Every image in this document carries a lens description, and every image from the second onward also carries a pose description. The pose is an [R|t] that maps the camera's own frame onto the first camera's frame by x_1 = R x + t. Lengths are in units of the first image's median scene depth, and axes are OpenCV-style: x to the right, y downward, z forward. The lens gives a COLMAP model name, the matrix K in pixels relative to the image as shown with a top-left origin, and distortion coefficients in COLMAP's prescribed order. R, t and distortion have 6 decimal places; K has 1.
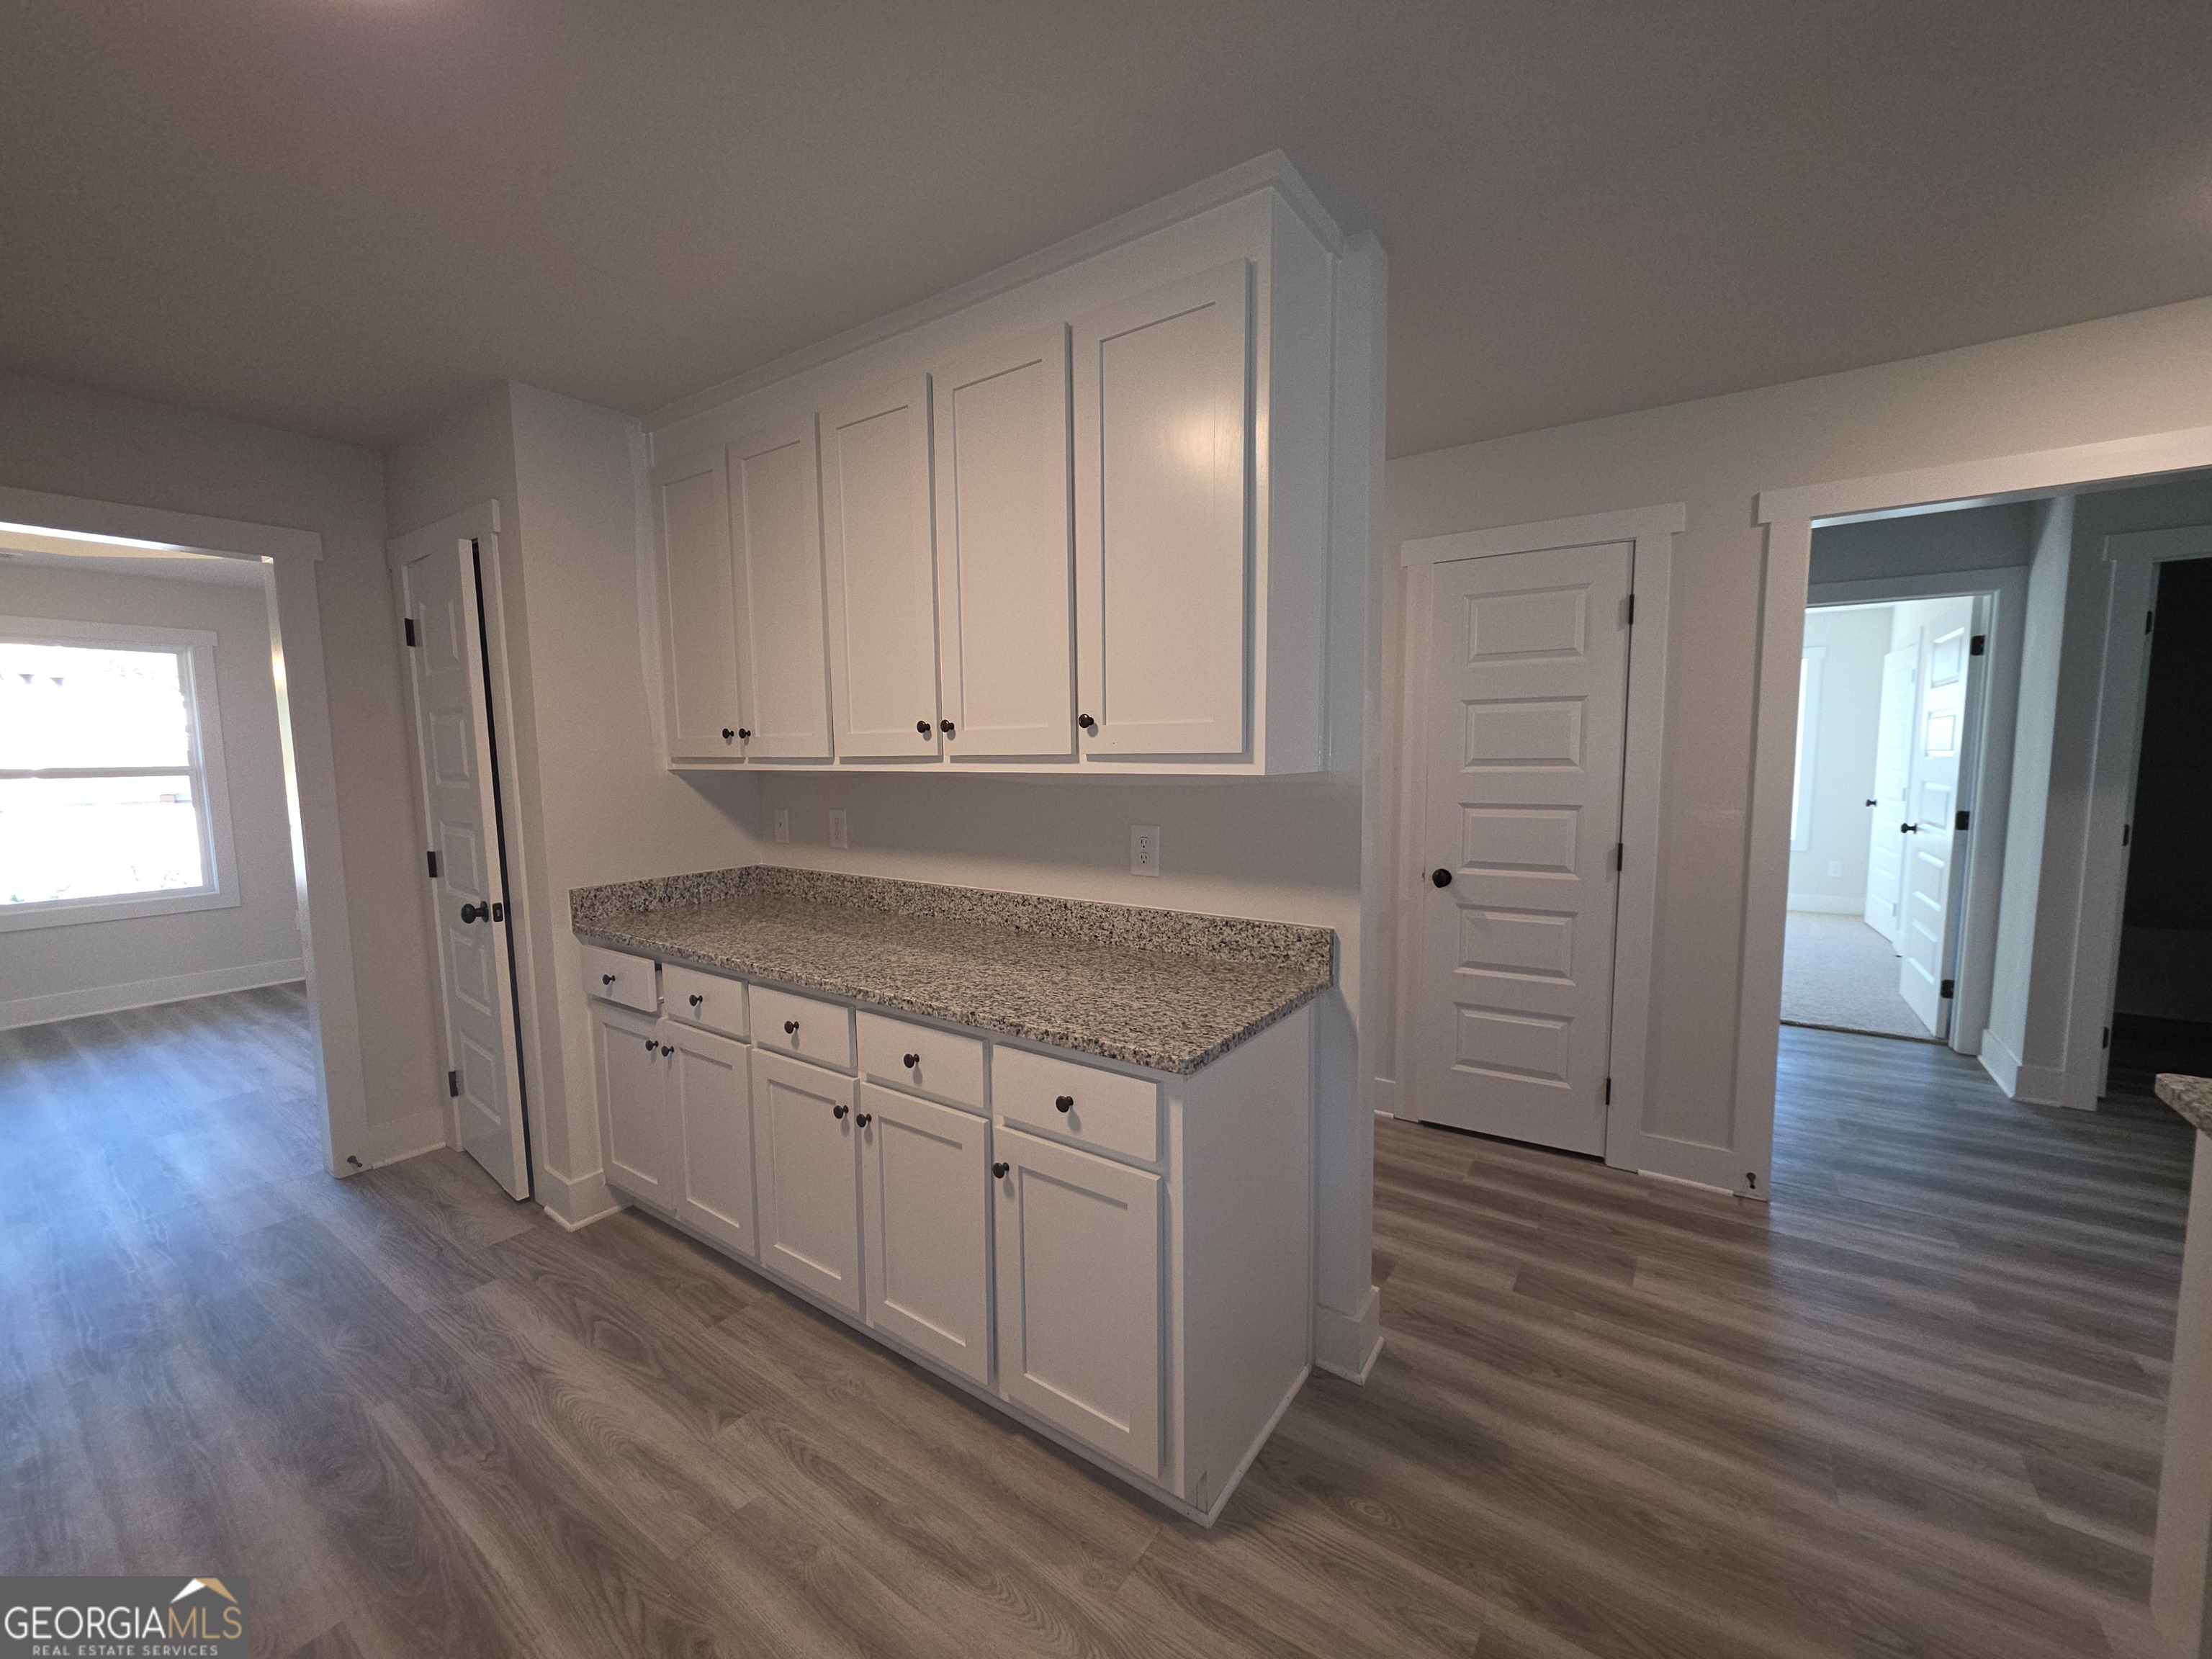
lens RADIAL K [[878.9, 0, 1106.3], [0, 878.9, 813.0], [0, 0, 1]] dist [0.001452, 0.000437]
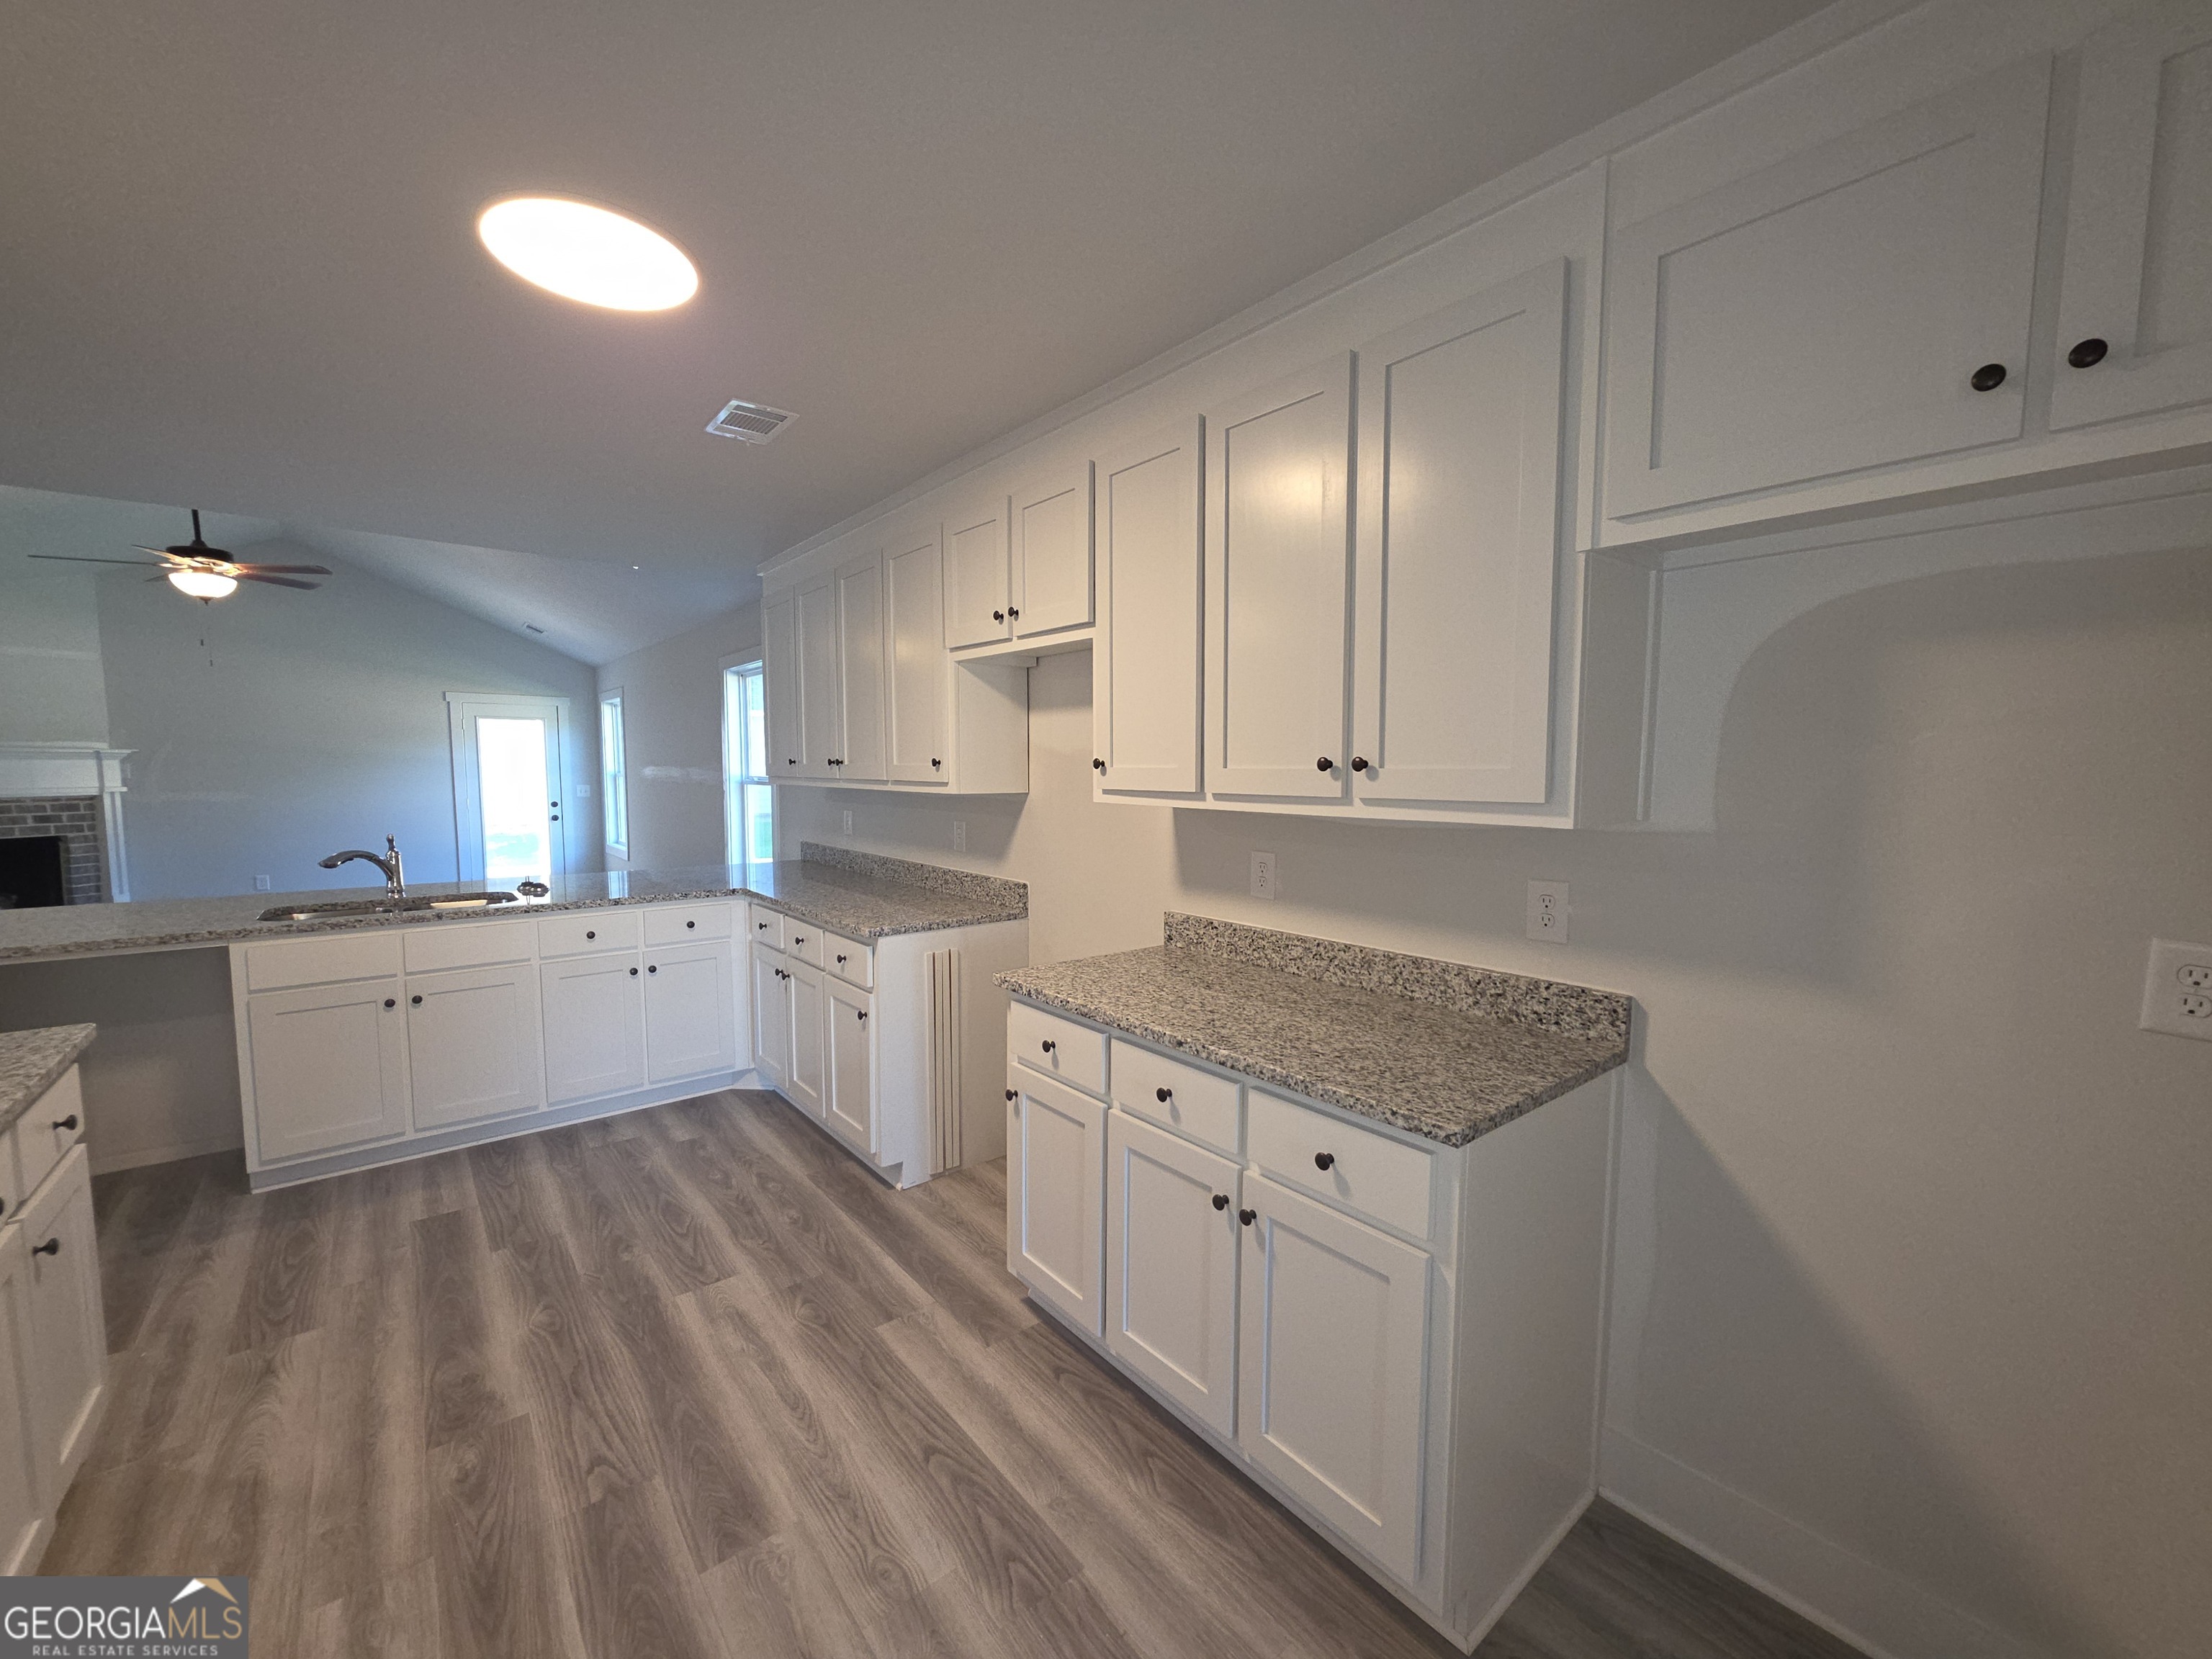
lens RADIAL K [[878.9, 0, 1102.5], [0, 878.9, 837.7], [0, 0, 1]] dist [0.001452, 0.000437]
pose [[0.958394, 0.041903, -0.282355, 0.178913], [-0.045785, 0.998926, -0.007160, 0.007084], [0.281752, 0.019790, 0.959283, -0.124287]]
